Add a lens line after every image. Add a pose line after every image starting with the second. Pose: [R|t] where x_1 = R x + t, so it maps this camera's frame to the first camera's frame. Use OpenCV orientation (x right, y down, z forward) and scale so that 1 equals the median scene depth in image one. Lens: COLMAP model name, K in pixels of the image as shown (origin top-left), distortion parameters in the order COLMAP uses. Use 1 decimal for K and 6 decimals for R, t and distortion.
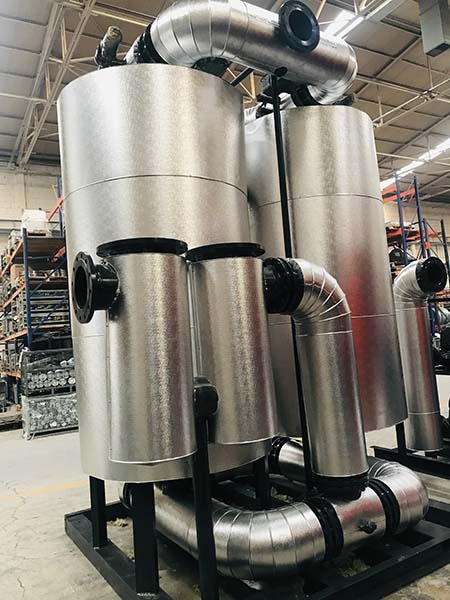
lens RADIAL K [[490.9, 0, 225.0], [0, 490.9, 300.0], [0, 0, 1]] dist [0.015515, -0.004150]
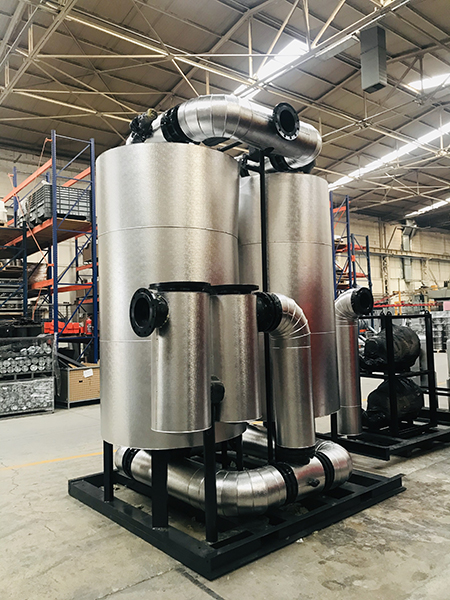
lens RADIAL K [[490.9, 0, 225.0], [0, 490.9, 300.0], [0, 0, 1]] dist [0.015515, -0.004150]
pose [[0.987084, 0.060369, 0.148395, -0.181981], [-0.063127, 0.997908, 0.013943, -0.066591], [-0.147242, -0.023131, 0.988830, -0.319367]]
